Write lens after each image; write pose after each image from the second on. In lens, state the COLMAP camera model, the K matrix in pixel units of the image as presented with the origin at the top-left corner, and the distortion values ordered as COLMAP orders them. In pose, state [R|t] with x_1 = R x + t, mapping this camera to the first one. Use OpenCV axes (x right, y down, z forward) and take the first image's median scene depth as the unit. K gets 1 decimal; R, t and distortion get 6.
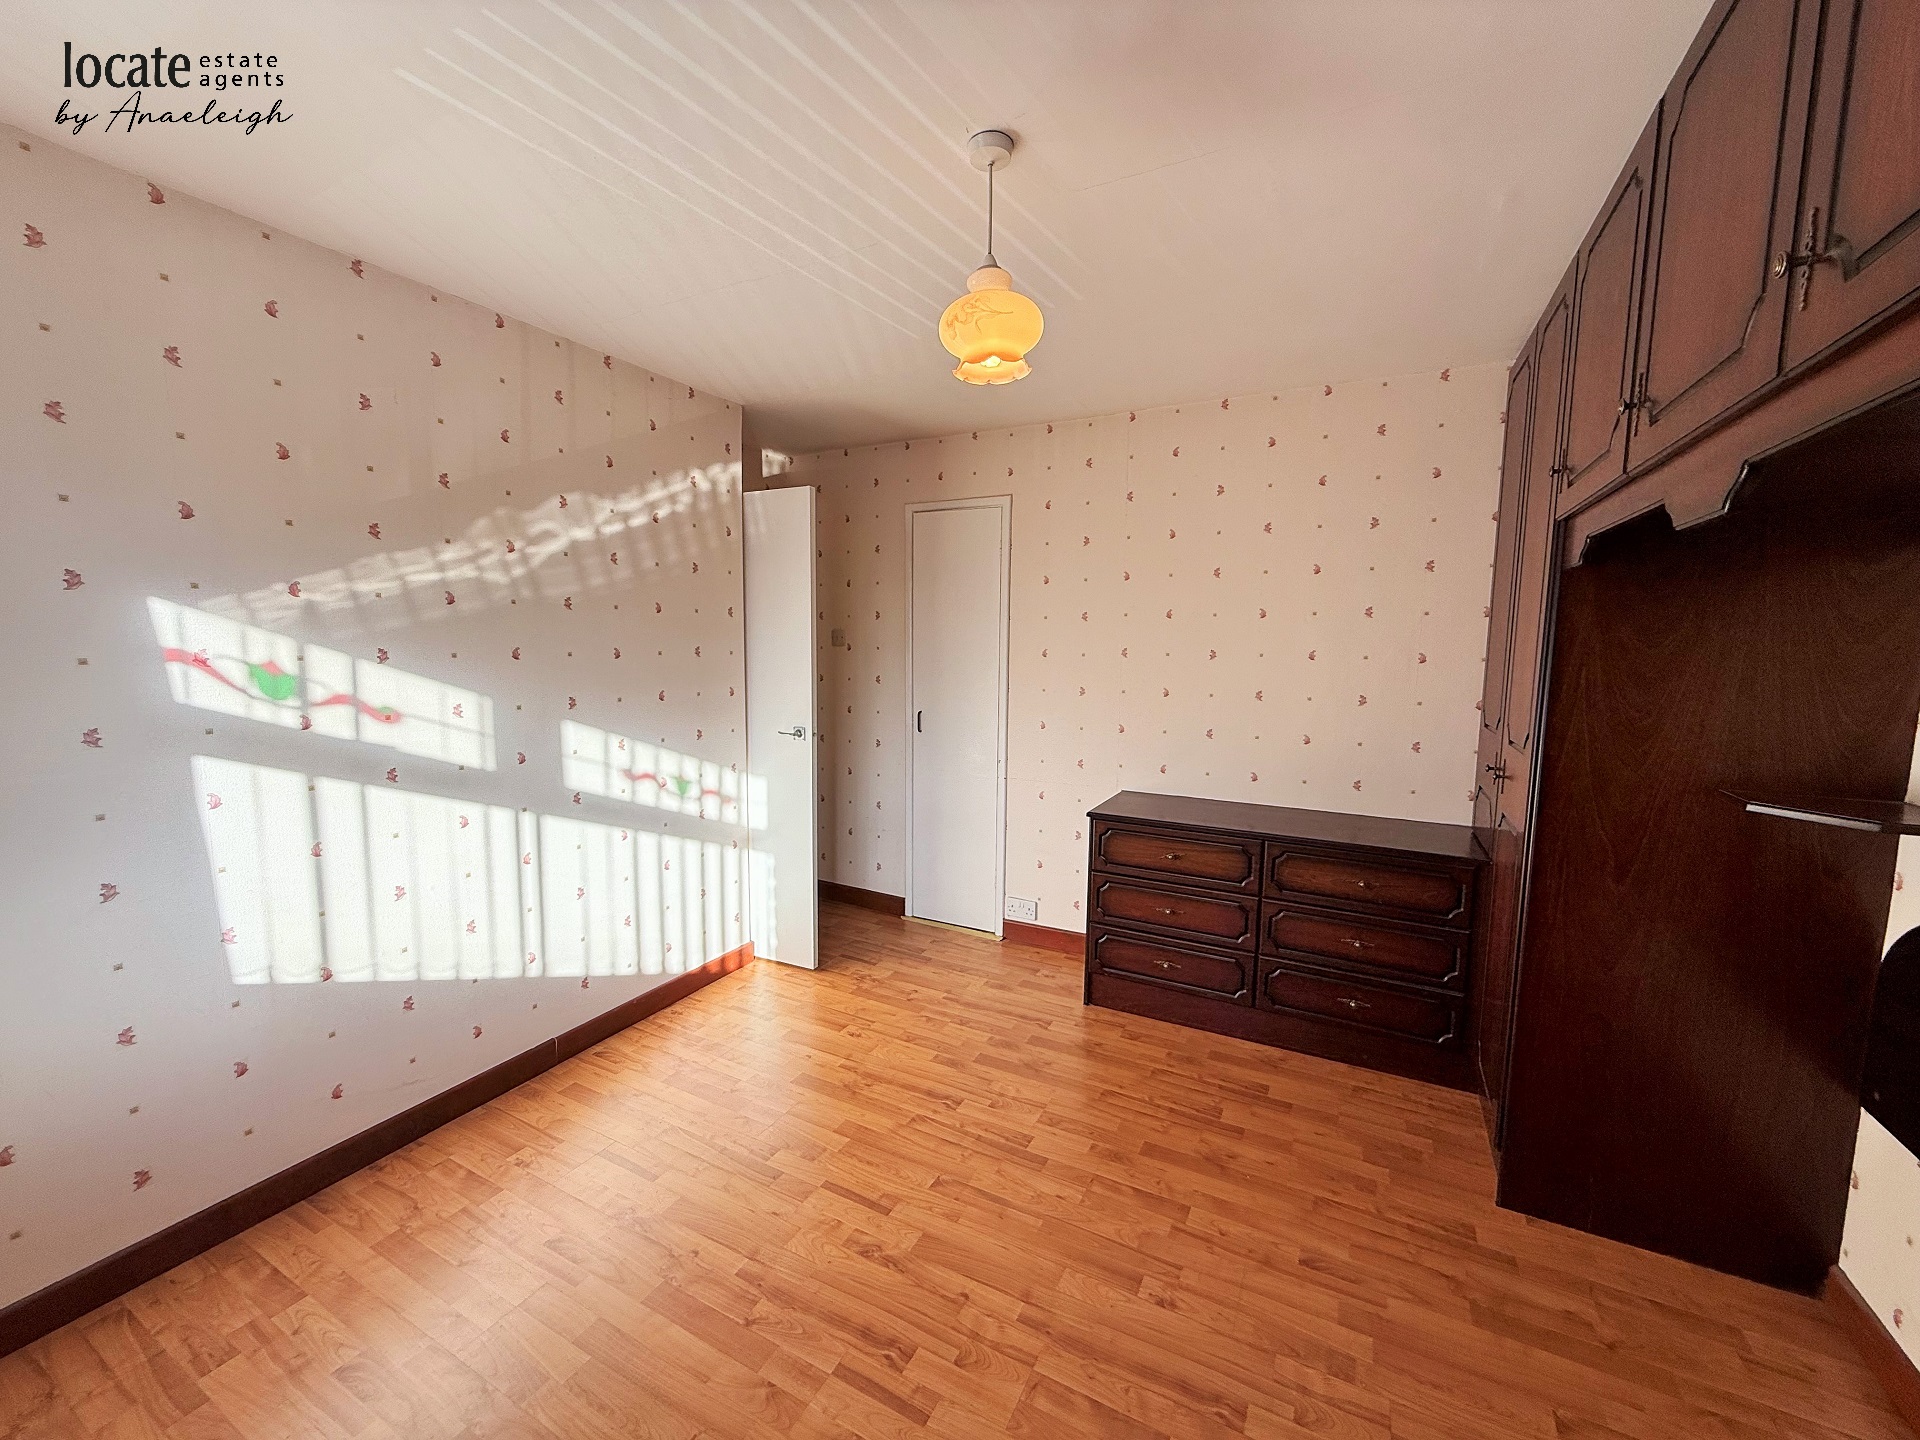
lens RADIAL K [[763.8, 0, 961.7], [0, 763.8, 718.7], [0, 0, 1]] dist [0.000210, -0.000744]
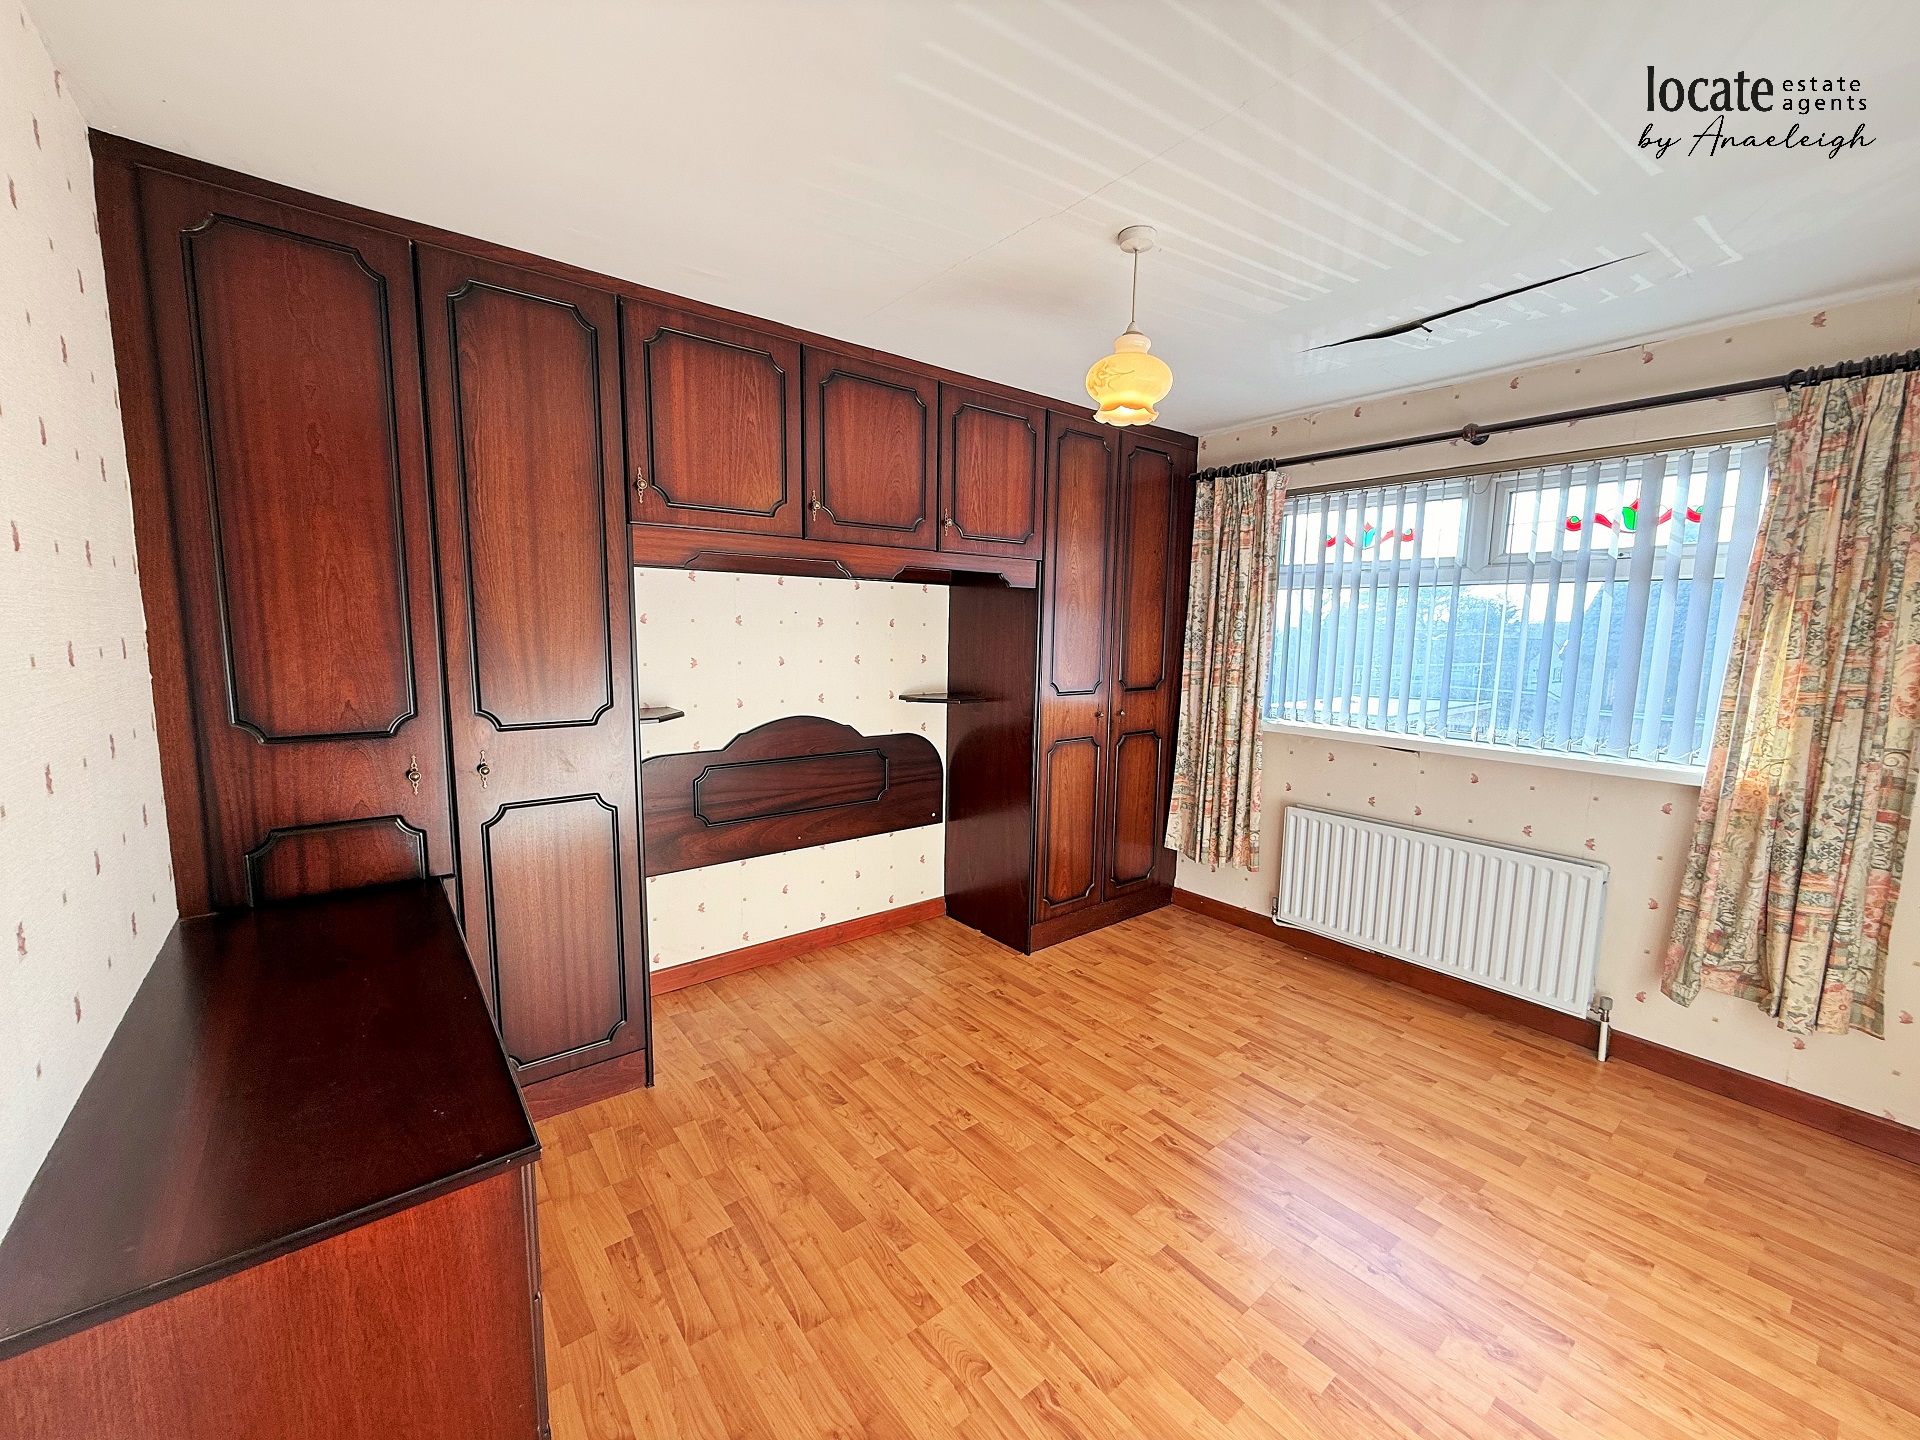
lens RADIAL K [[763.8, 0, 959.1], [0, 763.8, 719.7], [0, 0, 1]] dist [0.000210, -0.000744]
pose [[-0.915368, -0.073847, 0.395789, -0.181837], [0.018158, 0.974463, 0.223814, -0.194352], [-0.402209, 0.212059, -0.890651, 1.750077]]
